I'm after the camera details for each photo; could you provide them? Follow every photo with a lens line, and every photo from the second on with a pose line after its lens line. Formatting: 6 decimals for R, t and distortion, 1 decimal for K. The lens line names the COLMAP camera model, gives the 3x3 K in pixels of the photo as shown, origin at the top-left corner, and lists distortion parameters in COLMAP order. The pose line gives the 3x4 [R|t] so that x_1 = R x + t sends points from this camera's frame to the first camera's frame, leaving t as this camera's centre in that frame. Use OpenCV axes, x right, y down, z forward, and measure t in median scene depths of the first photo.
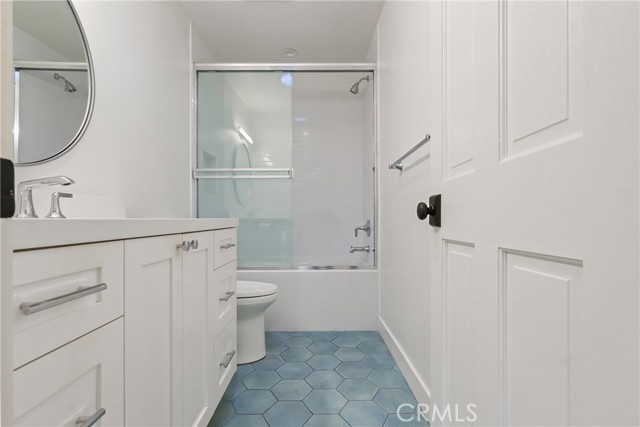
lens RADIAL K [[295.5, 0, 322.9], [0, 295.5, 212.5], [0, 0, 1]] dist [-0.000882, -0.000283]
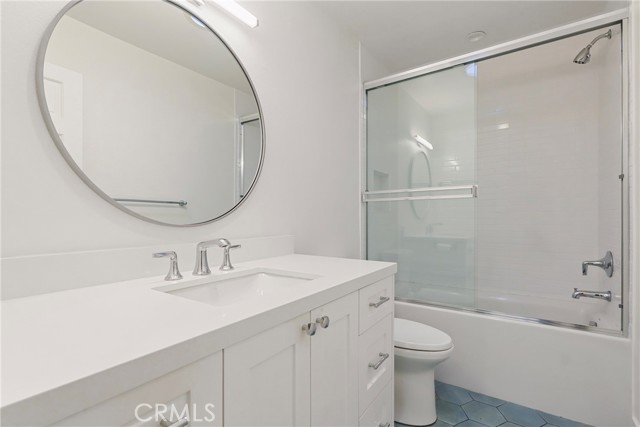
lens RADIAL K [[295.5, 0, 319.4], [0, 295.5, 215.3], [0, 0, 1]] dist [-0.000882, -0.000283]
pose [[0.809381, 0.002681, -0.587278, 0.019942], [0.006458, 0.999888, 0.013466, -0.076809], [0.587249, -0.014692, 0.809273, 0.108517]]
